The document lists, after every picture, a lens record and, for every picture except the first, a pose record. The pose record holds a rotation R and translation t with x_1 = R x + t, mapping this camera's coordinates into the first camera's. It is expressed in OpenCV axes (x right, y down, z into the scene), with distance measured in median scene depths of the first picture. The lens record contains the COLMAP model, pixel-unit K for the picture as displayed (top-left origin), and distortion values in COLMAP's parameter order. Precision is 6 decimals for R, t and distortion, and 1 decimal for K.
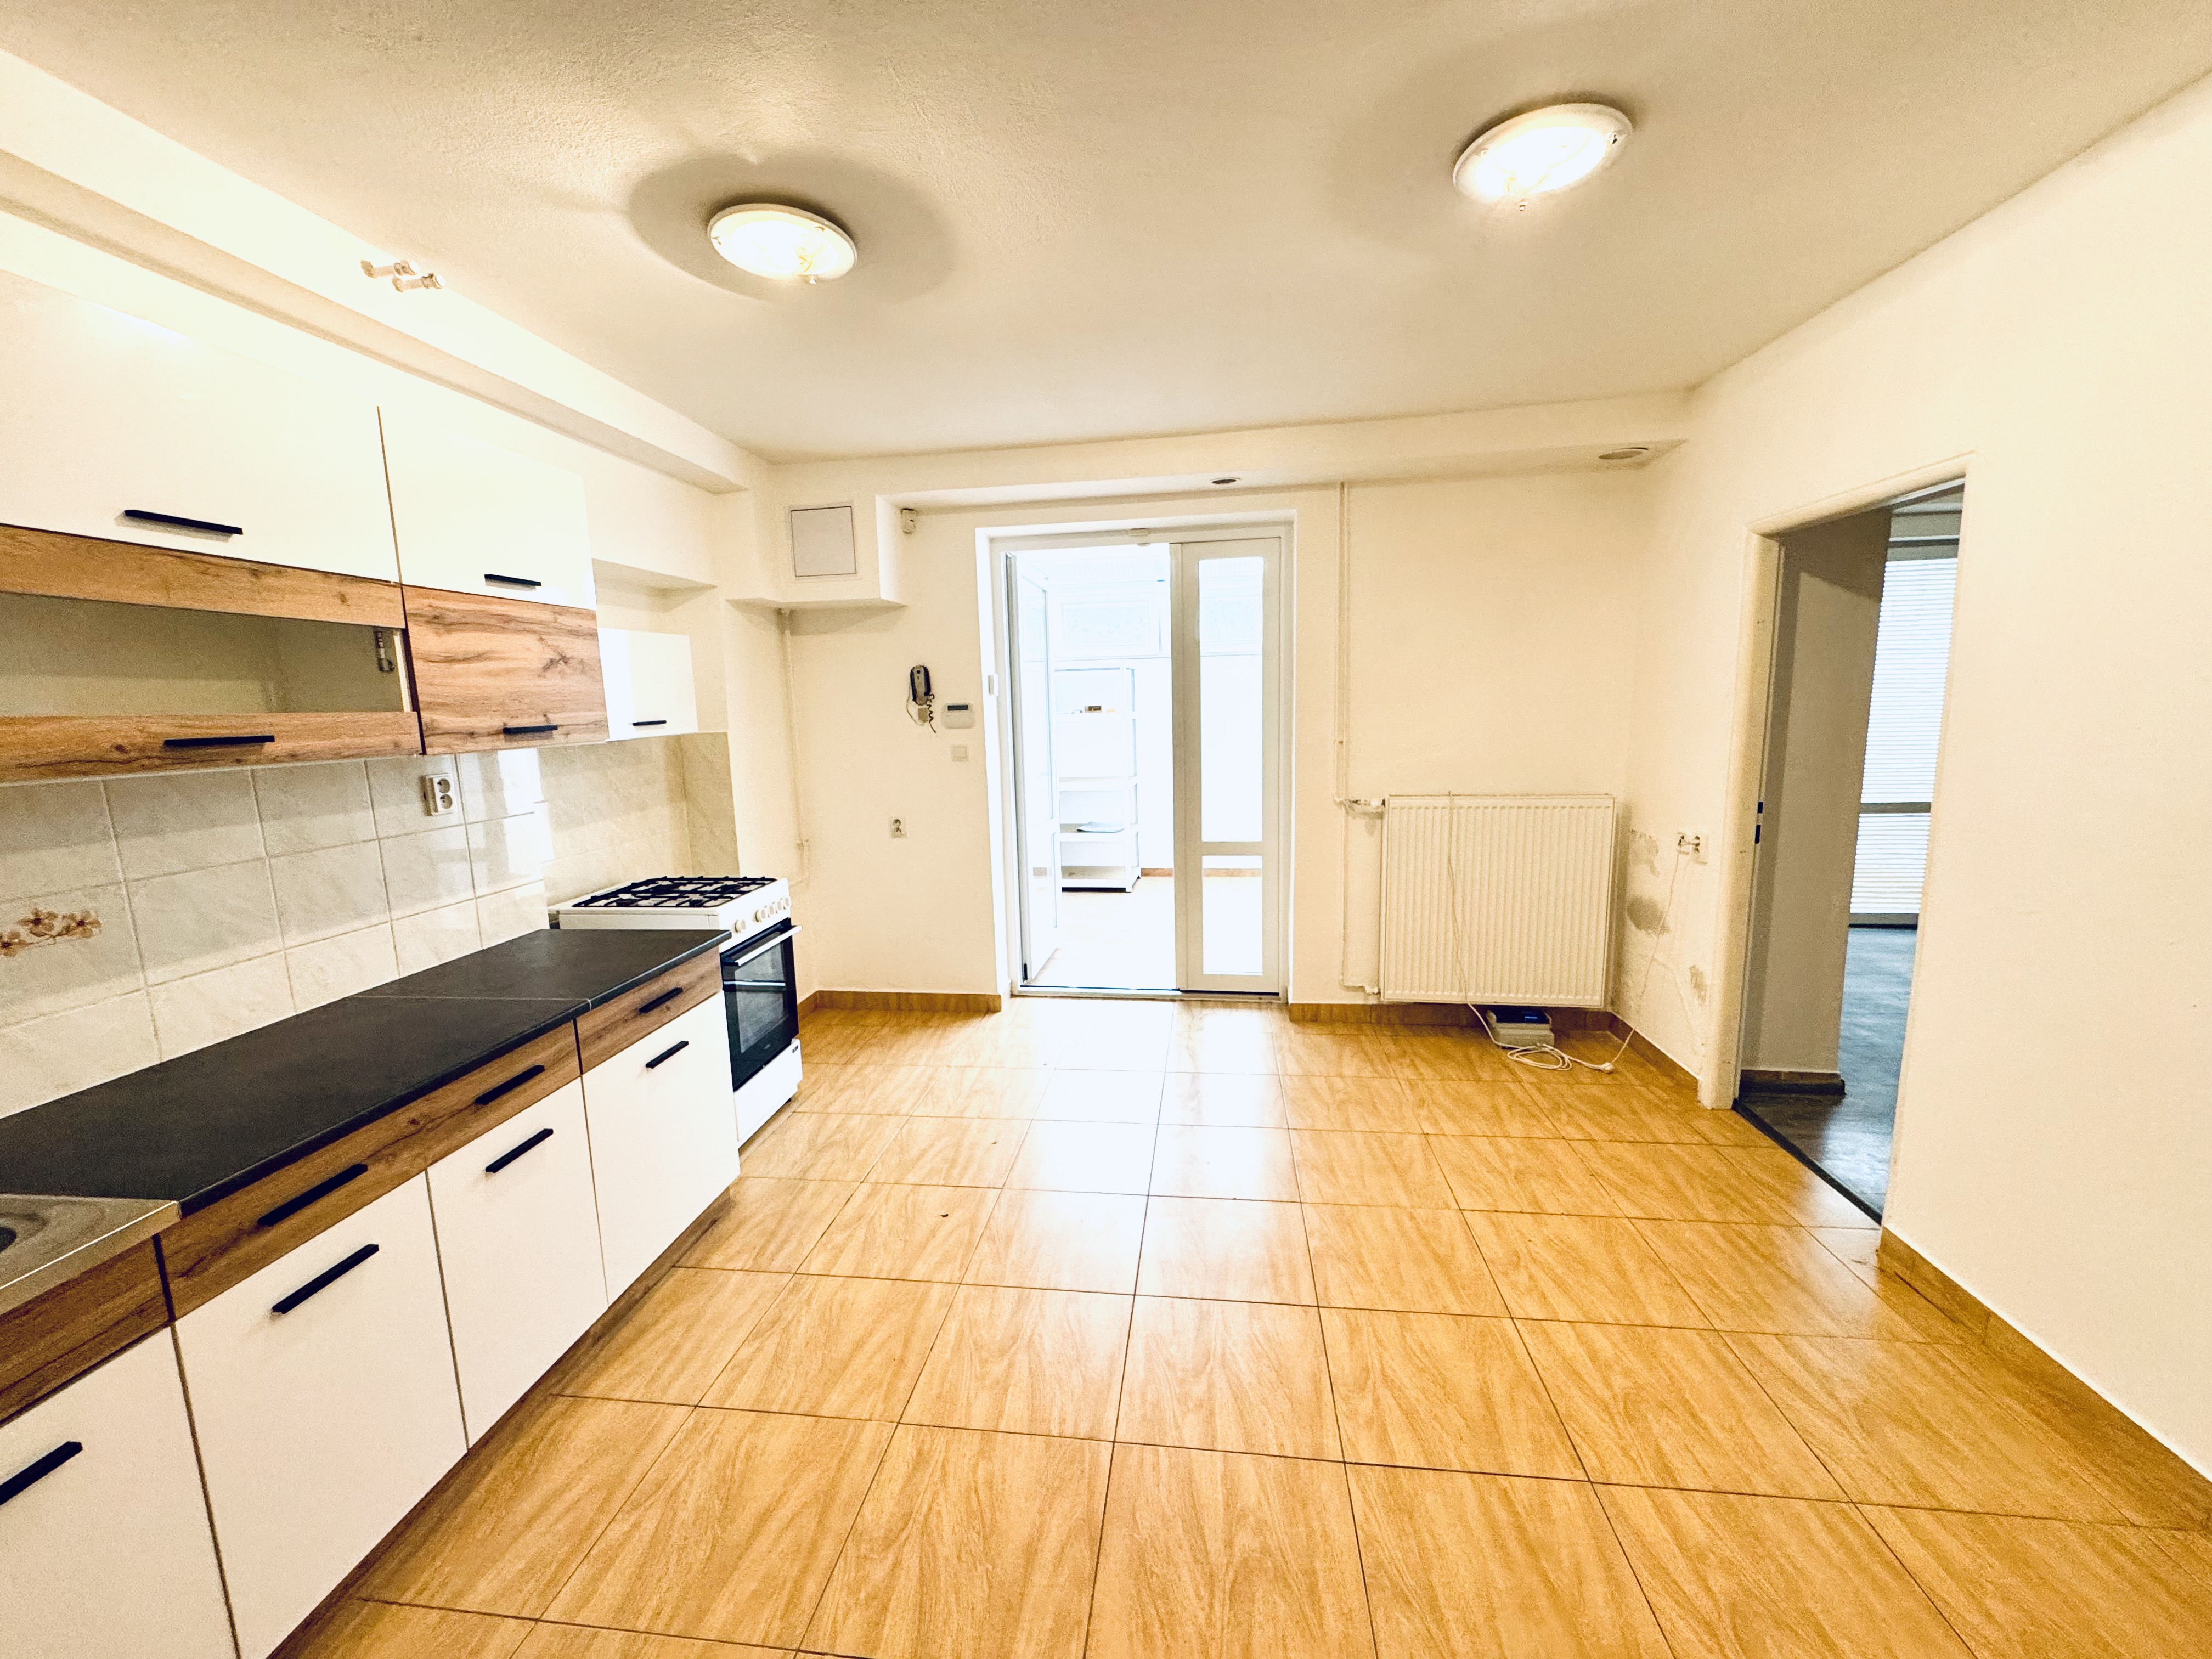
lens RADIAL K [[878.9, 0, 1104.3], [0, 878.9, 836.2], [0, 0, 1]] dist [-0.003067, 0.000305]
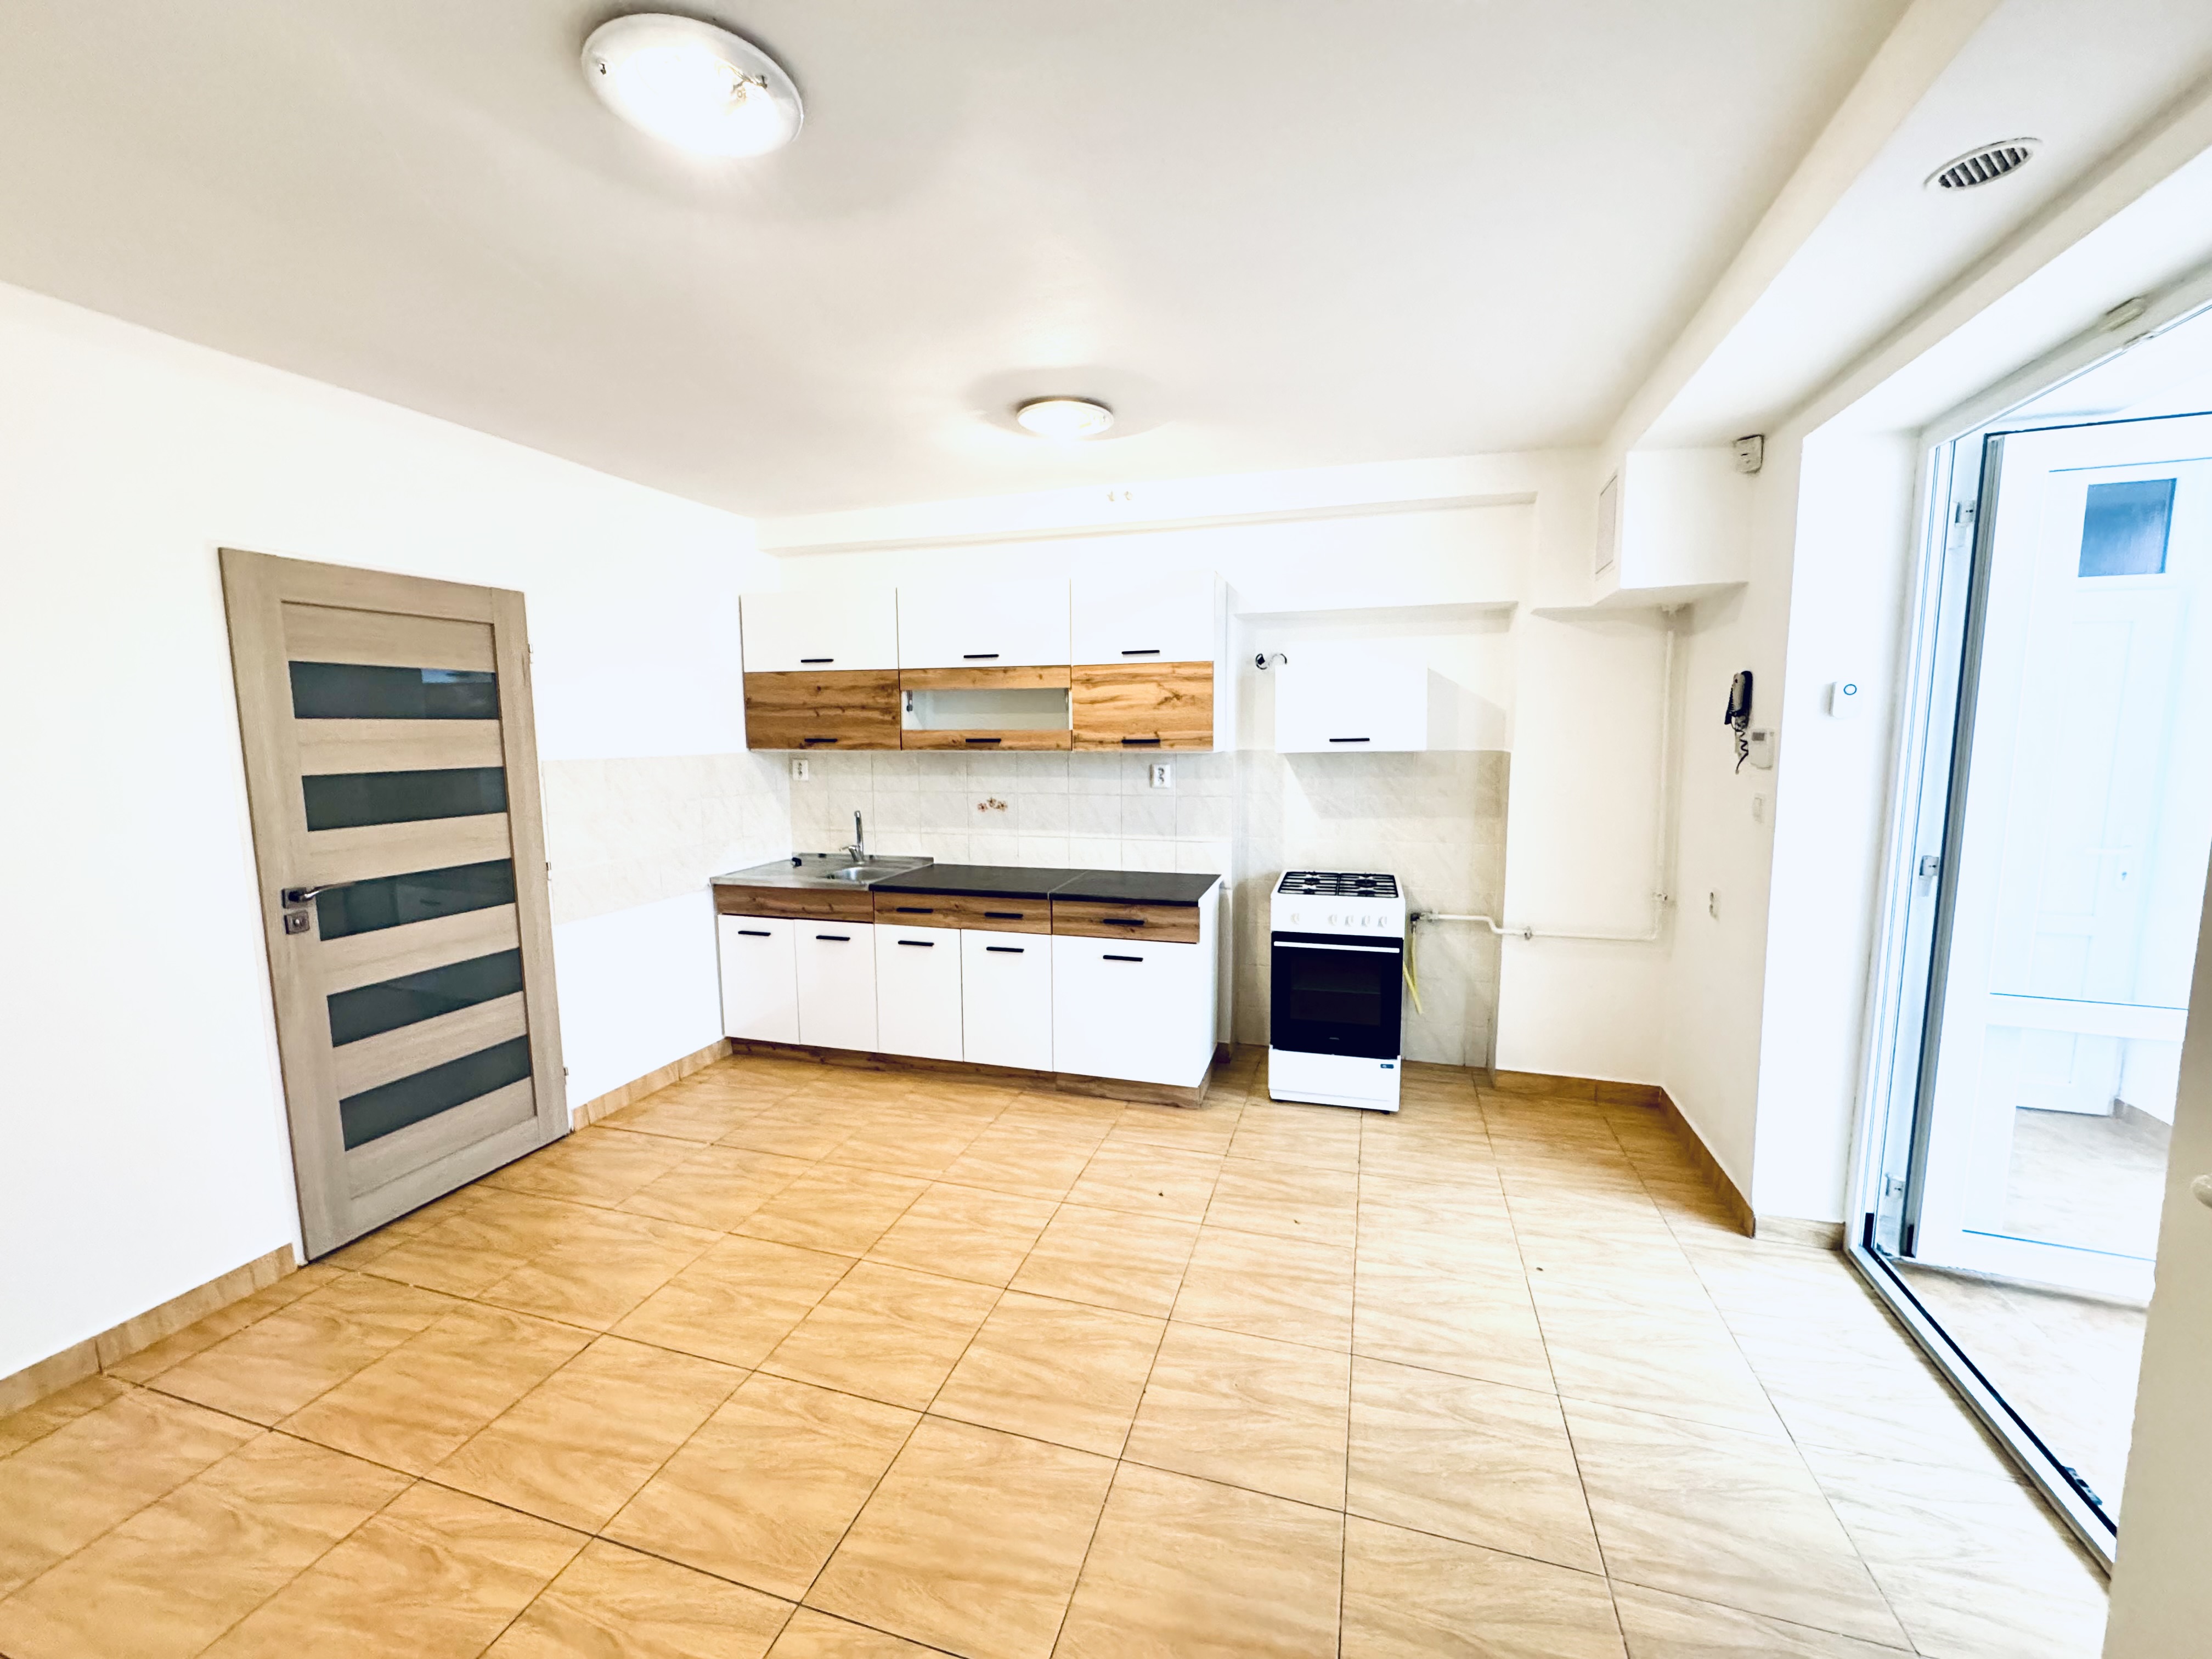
lens RADIAL K [[878.9, 0, 1104.3], [0, 878.9, 836.2], [0, 0, 1]] dist [-0.003067, 0.000305]
pose [[-0.165295, 0.150909, -0.974630, 1.111751], [-0.138425, 0.974892, 0.174426, -0.252779], [0.976481, 0.163745, -0.140256, 1.335611]]
